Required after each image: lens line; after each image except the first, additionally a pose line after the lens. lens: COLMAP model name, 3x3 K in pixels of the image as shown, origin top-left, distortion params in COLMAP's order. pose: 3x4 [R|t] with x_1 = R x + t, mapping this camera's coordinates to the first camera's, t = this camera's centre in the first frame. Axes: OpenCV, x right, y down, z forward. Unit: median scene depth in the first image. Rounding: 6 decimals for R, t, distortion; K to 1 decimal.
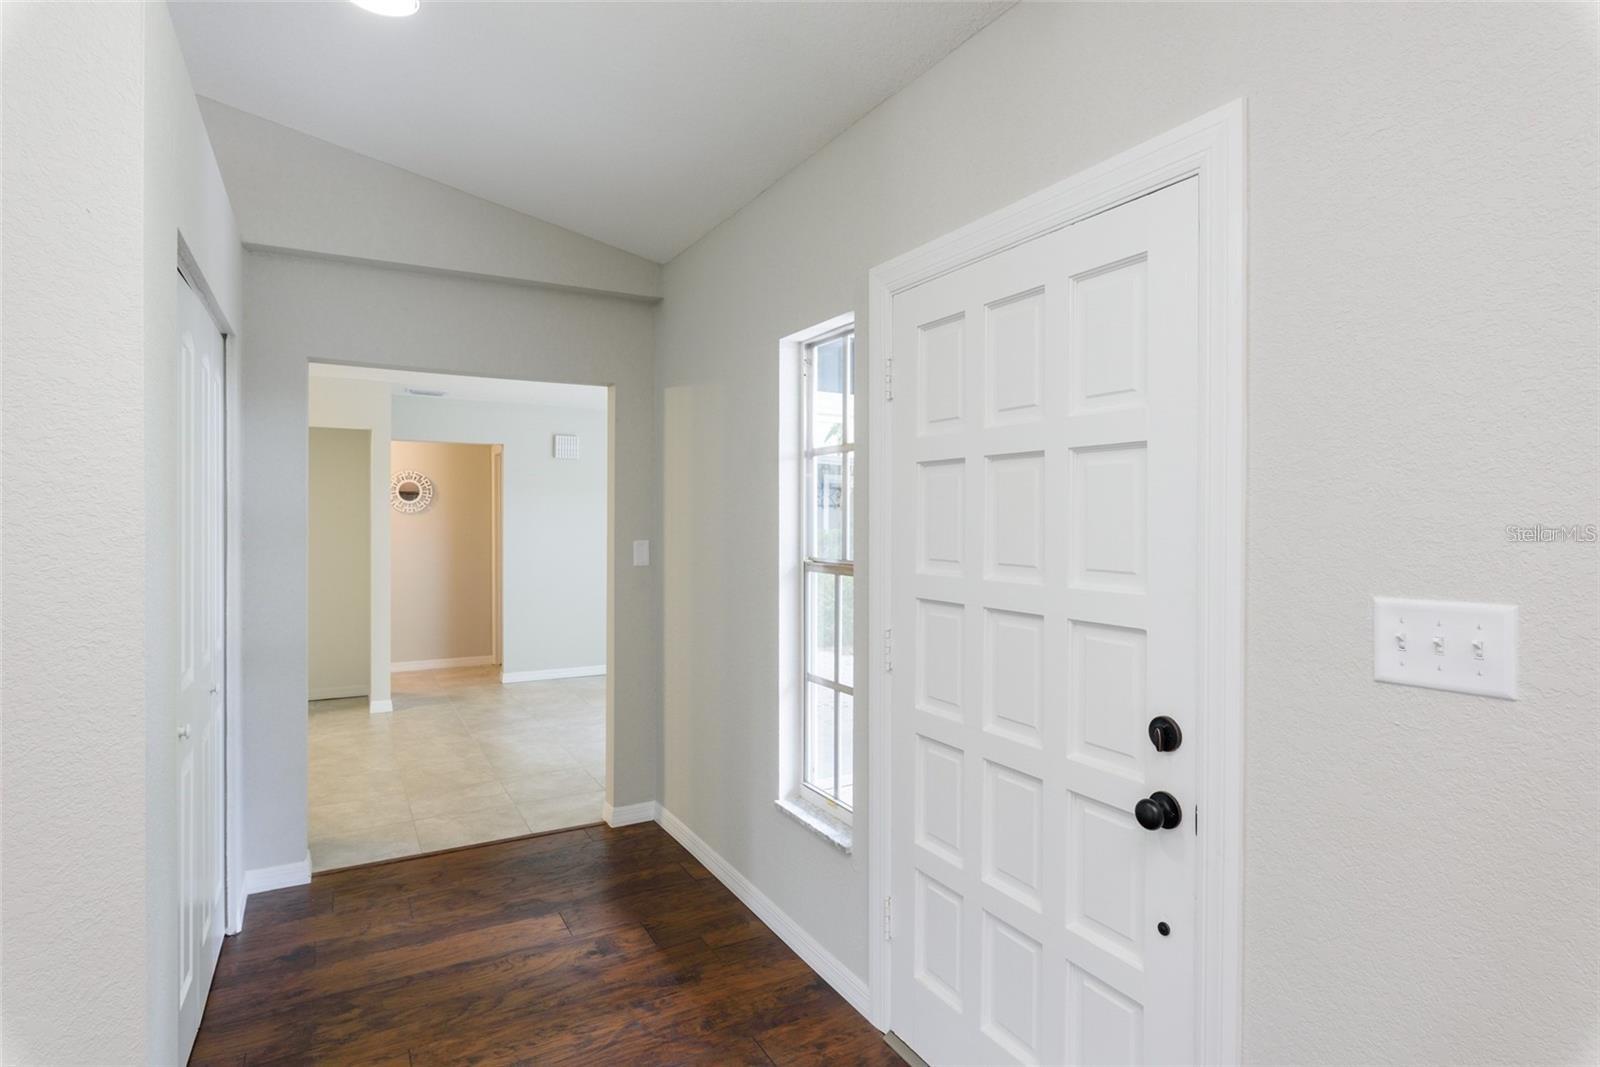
lens RADIAL K [[822.6, 0, 794.5], [0, 822.6, 532.0], [0, 0, 1]] dist [0.000919, 0.000091]
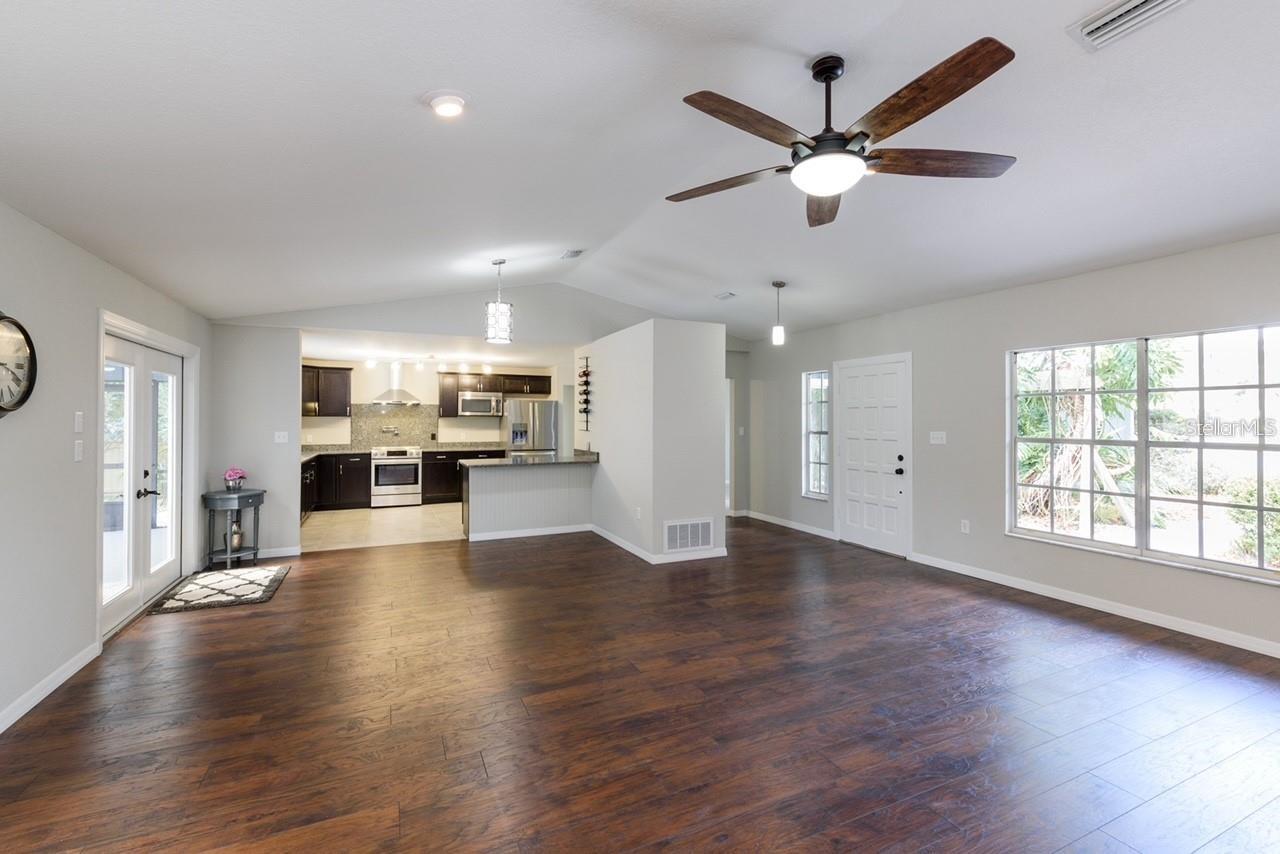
lens RADIAL K [[550.2, 0, 642.7], [0, 550.2, 416.7], [0, 0, 1]] dist [0.003056, -0.000473]
pose [[0.997088, -0.005768, -0.076045, -0.548572], [0.004218, 0.999781, -0.020521, 0.016152], [0.076147, 0.020140, 0.996893, -1.554983]]
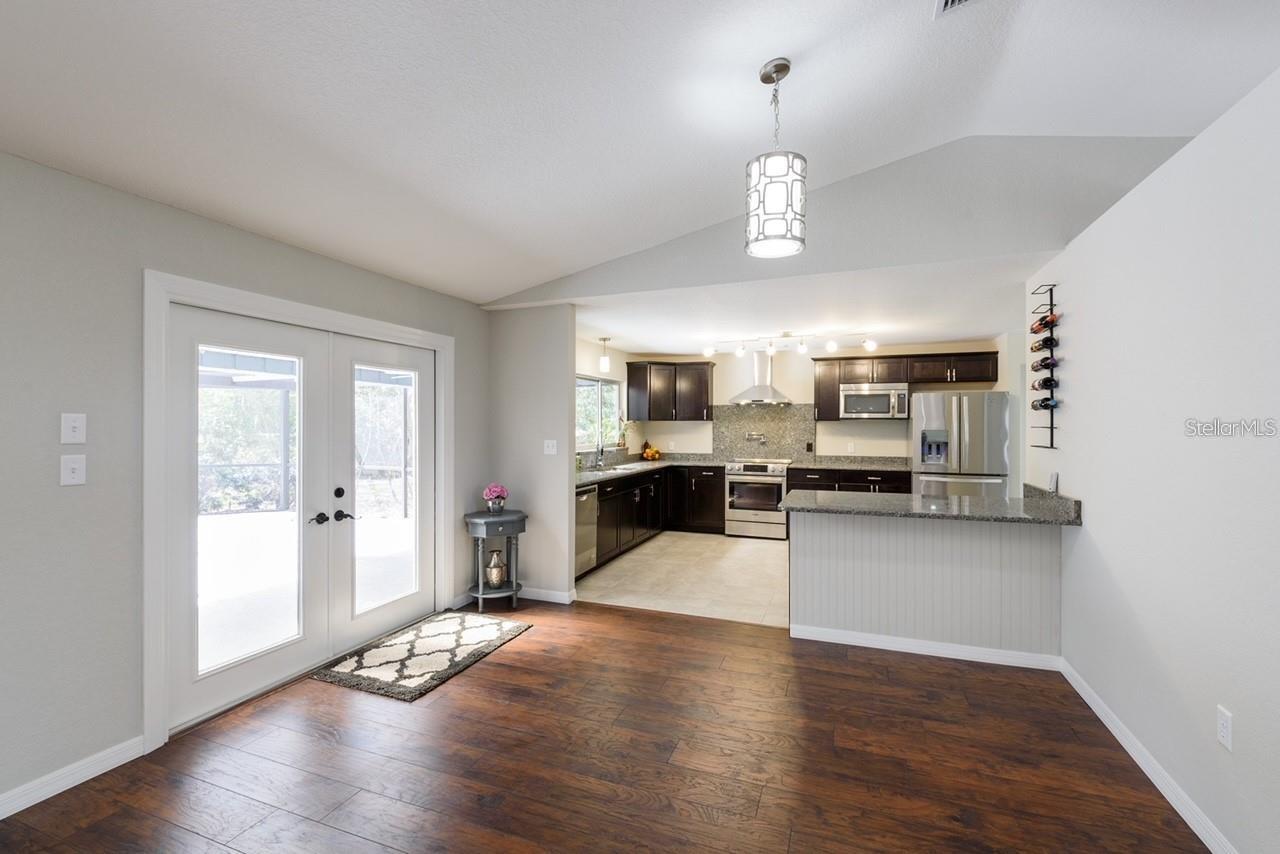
lens RADIAL K [[550.2, 0, 642.7], [0, 550.2, 428.4], [0, 0, 1]] dist [0.003056, -0.000473]
pose [[0.641743, -0.000457, -0.766920, -0.661451], [-0.006988, 0.999955, -0.006443, -0.000873], [0.766888, 0.009494, 0.641710, -0.442199]]
